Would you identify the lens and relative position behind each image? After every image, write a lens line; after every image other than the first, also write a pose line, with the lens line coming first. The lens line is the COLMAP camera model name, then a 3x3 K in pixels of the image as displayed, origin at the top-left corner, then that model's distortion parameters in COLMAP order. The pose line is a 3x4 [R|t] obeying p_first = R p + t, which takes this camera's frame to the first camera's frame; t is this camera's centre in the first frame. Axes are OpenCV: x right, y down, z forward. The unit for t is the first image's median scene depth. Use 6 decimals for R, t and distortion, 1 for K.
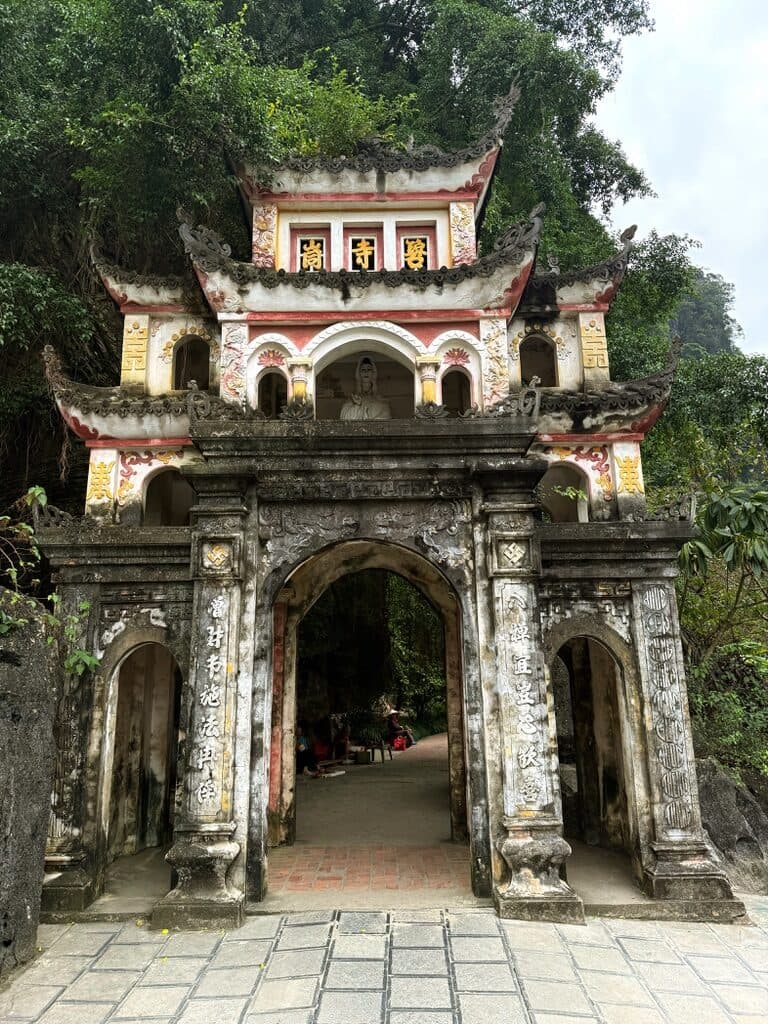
lens RADIAL K [[727.0, 0, 383.0], [0, 727.0, 515.0], [0, 0, 1]] dist [0.173241, -0.357824]
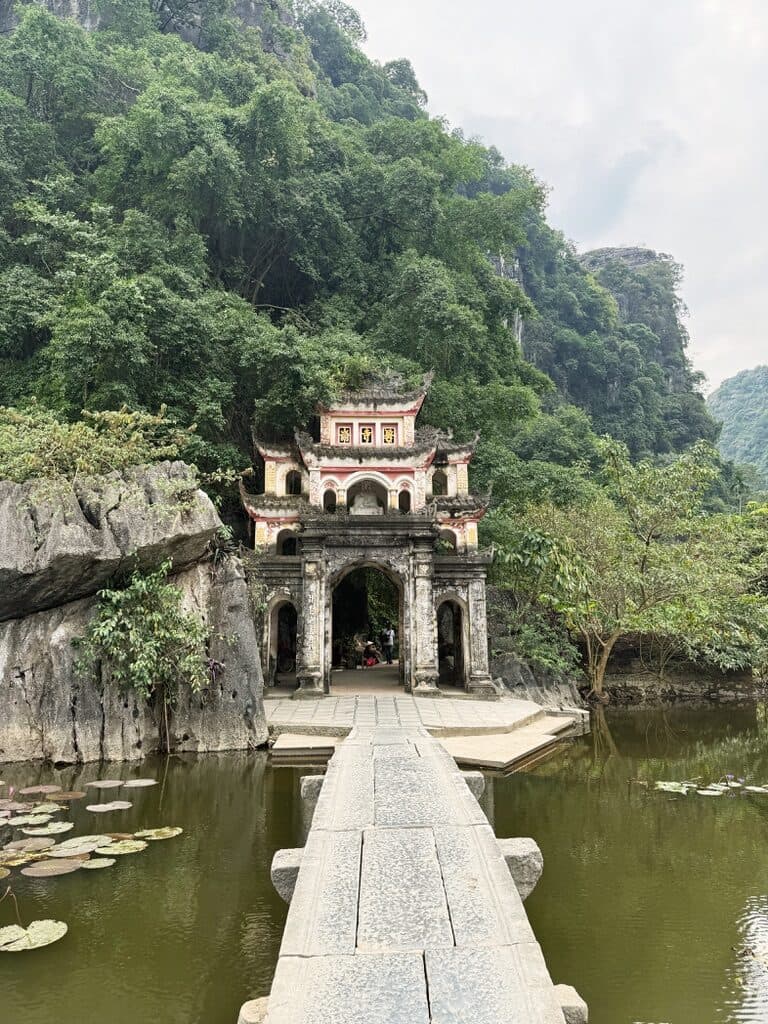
lens RADIAL K [[727.0, 0, 383.0], [0, 727.0, 515.0], [0, 0, 1]] dist [0.173241, -0.357824]
pose [[0.998662, 0.018272, 0.048374, -0.094339], [-0.021531, 0.997471, 0.067729, -0.298906], [-0.047015, -0.068680, 0.996530, -1.512686]]
